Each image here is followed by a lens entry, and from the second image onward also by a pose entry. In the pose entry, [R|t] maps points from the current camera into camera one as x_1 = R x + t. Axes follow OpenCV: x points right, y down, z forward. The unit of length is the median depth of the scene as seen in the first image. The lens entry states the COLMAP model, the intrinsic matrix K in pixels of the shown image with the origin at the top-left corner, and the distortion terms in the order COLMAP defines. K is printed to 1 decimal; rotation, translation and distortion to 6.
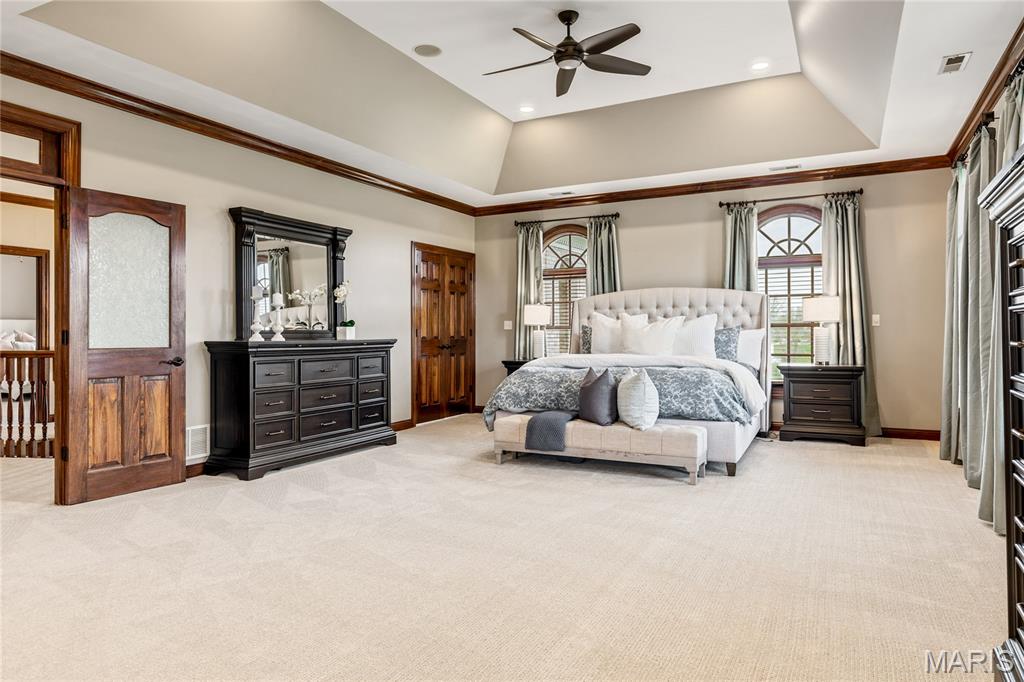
lens RADIAL K [[643.7, 0, 521.8], [0, 643.7, 327.0], [0, 0, 1]] dist [0.004401, -0.000608]
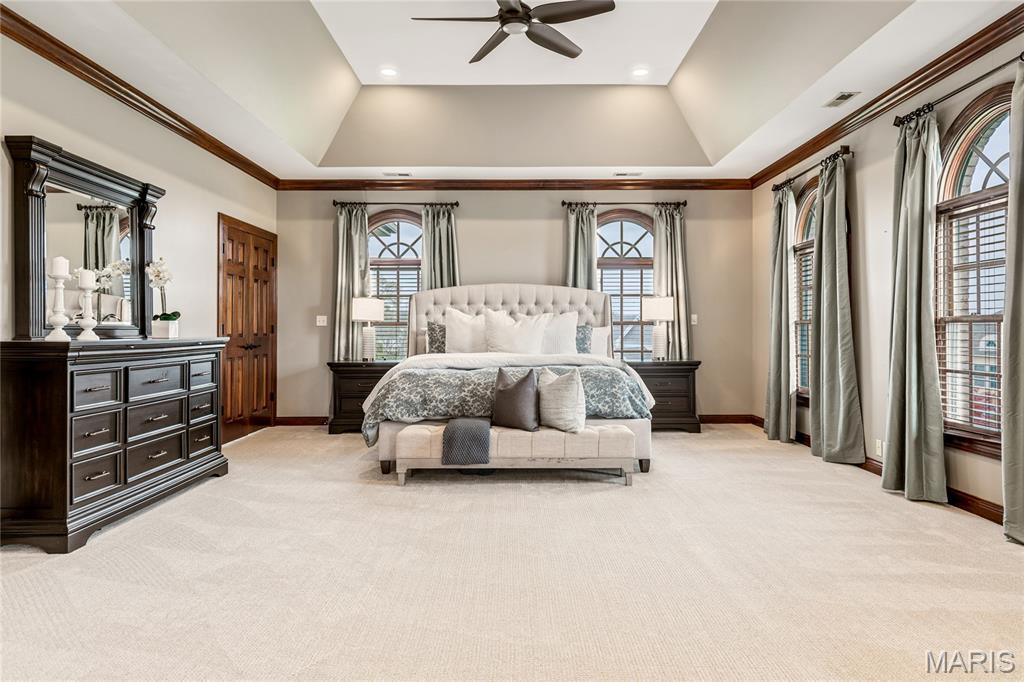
lens RADIAL K [[643.7, 0, 521.8], [0, 643.7, 327.0], [0, 0, 1]] dist [0.004401, -0.000608]
pose [[0.885015, 0.005380, 0.465531, -0.232536], [-0.007116, 0.999973, 0.001971, 0.002276], [-0.465508, -0.005057, 0.885029, 0.145529]]
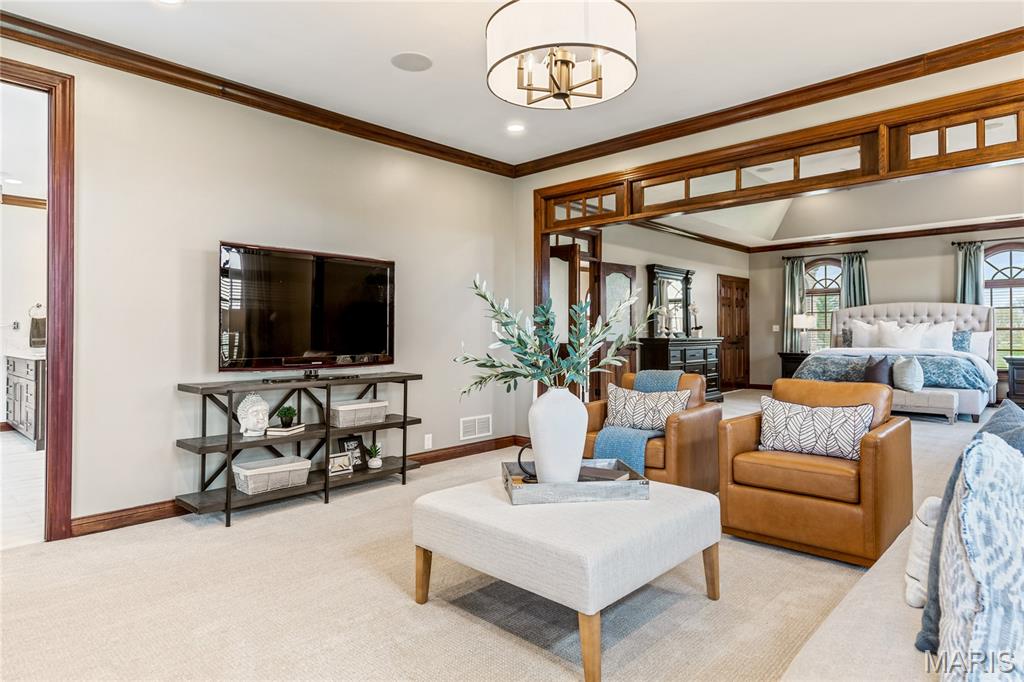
lens RADIAL K [[591.2, 0, 513.1], [0, 591.2, 323.6], [0, 0, 1]] dist [0.001181, -0.000172]
pose [[0.961243, -0.001470, -0.275698, -0.279912], [-0.000242, 0.999981, -0.006178, -0.006367], [0.275701, 0.006005, 0.961225, -0.550417]]
